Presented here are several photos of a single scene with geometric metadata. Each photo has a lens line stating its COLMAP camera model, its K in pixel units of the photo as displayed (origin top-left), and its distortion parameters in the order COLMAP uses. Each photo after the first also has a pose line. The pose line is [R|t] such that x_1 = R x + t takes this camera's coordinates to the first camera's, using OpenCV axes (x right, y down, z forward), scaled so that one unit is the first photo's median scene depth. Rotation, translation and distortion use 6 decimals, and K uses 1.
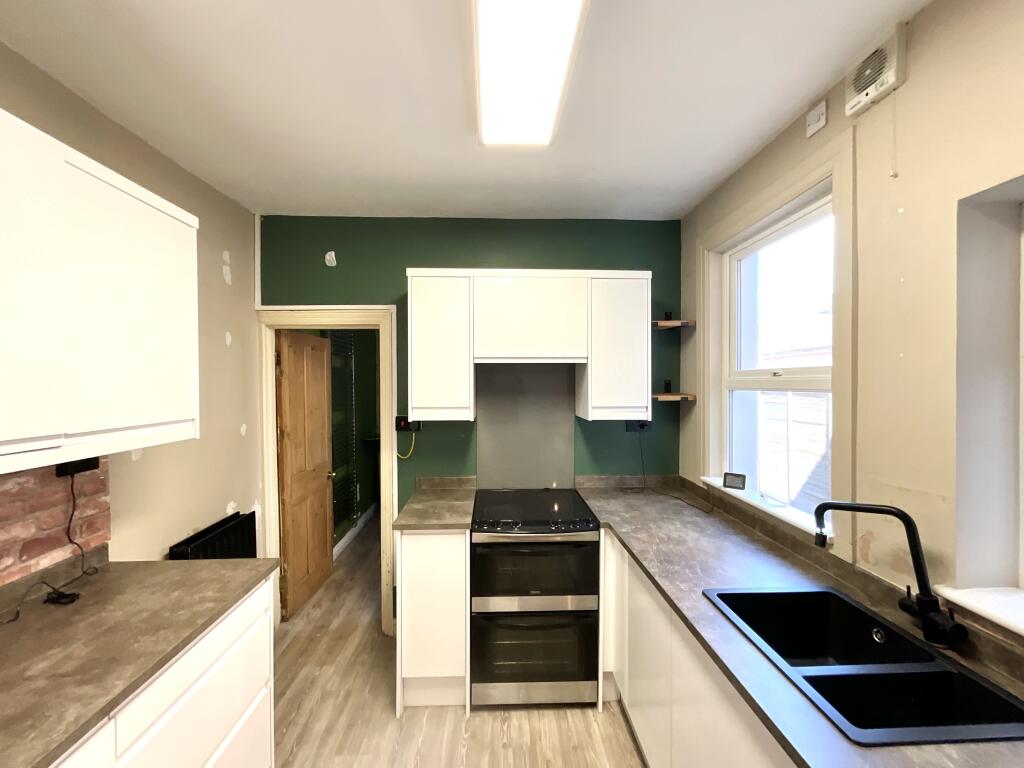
lens RADIAL K [[411.3, 0, 512.0], [0, 411.3, 384.0], [0, 0, 1]] dist [-0.001217, 0.000188]
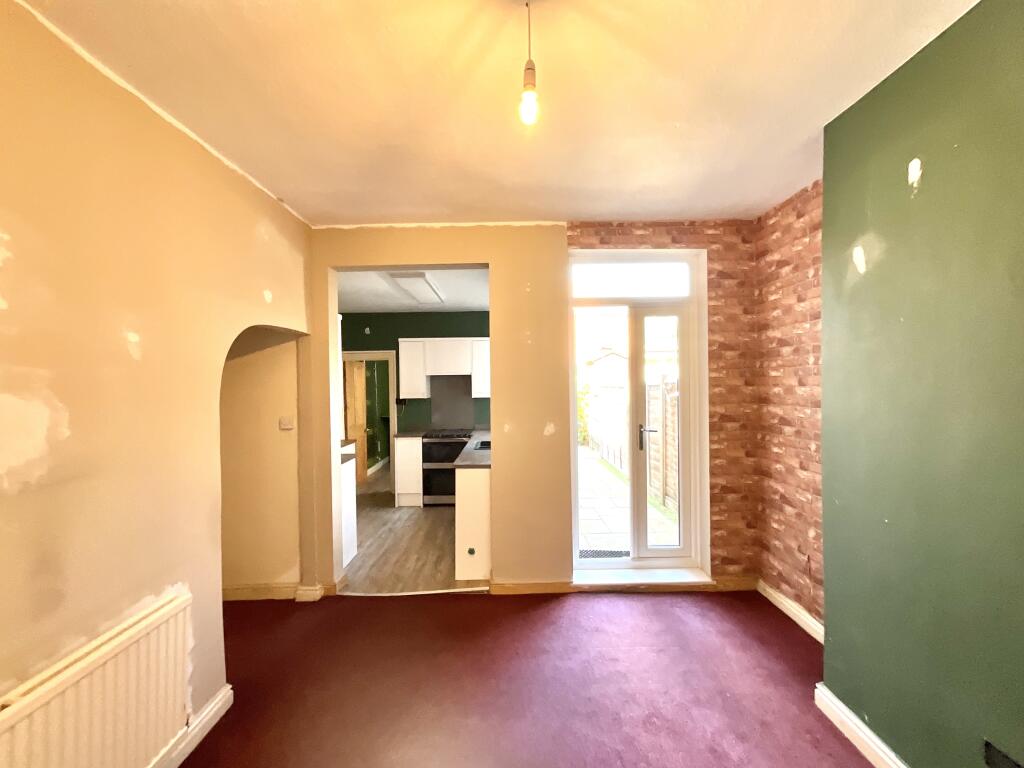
lens RADIAL K [[411.3, 0, 512.0], [0, 411.3, 384.0], [0, 0, 1]] dist [-0.001217, 0.000188]
pose [[0.999284, -0.012225, -0.035811, 0.569245], [0.012042, 0.999913, -0.005341, 0.023859], [0.035873, 0.004906, 0.999344, -1.618034]]
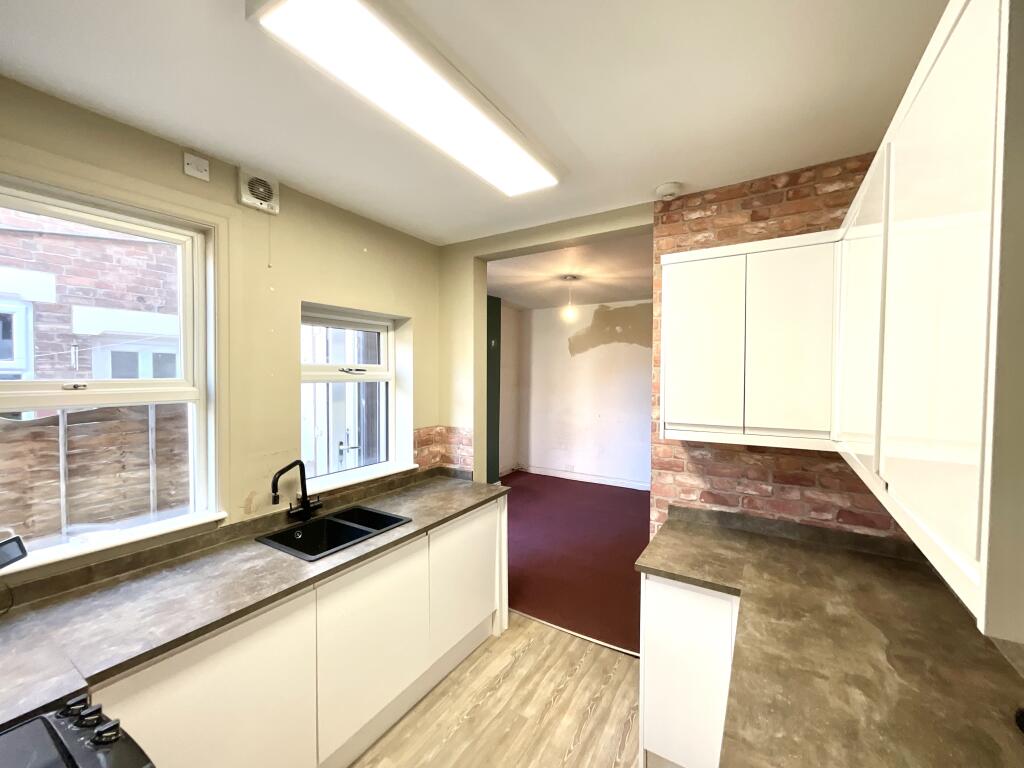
lens RADIAL K [[411.3, 0, 512.0], [0, 411.3, 384.0], [0, 0, 1]] dist [-0.001217, 0.000188]
pose [[-0.823695, -0.013375, 0.566875, -0.477563], [0.004134, 0.999554, 0.029592, -0.045877], [-0.567018, 0.026718, -0.823272, 1.069631]]
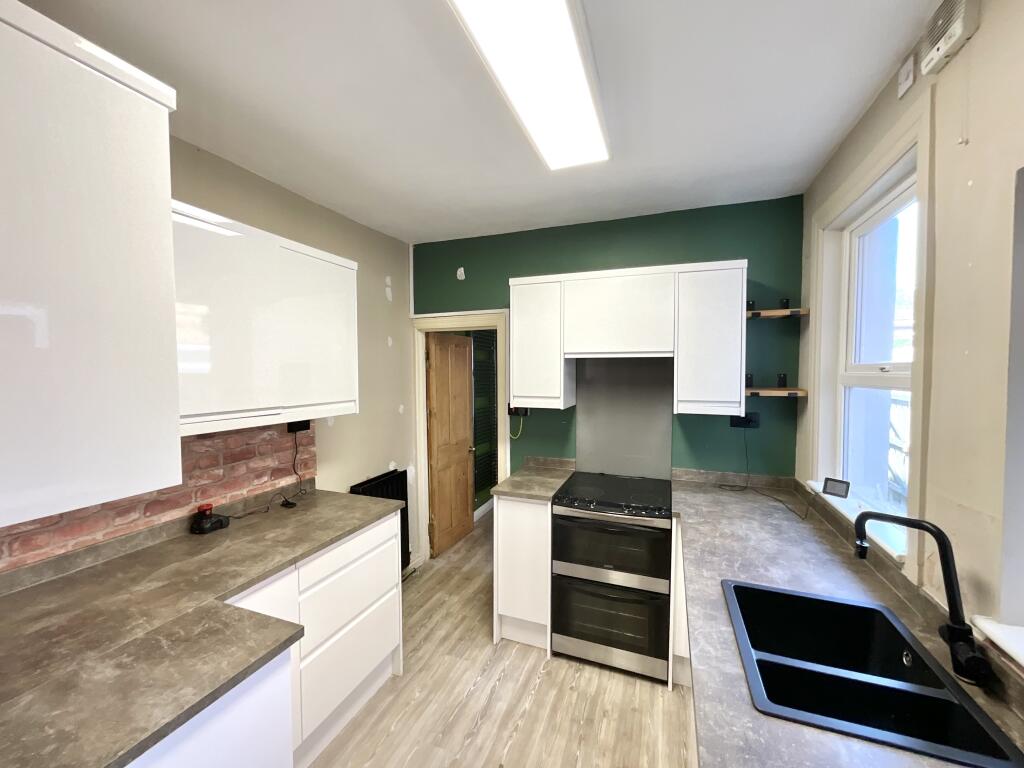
lens RADIAL K [[411.3, 0, 512.0], [0, 411.3, 384.0], [0, 0, 1]] dist [-0.001217, 0.000188]
pose [[0.918810, 0.016321, -0.394362, 0.241117], [-0.004662, 0.999524, 0.030505, -0.014908], [0.394672, -0.026189, 0.918449, -0.101073]]
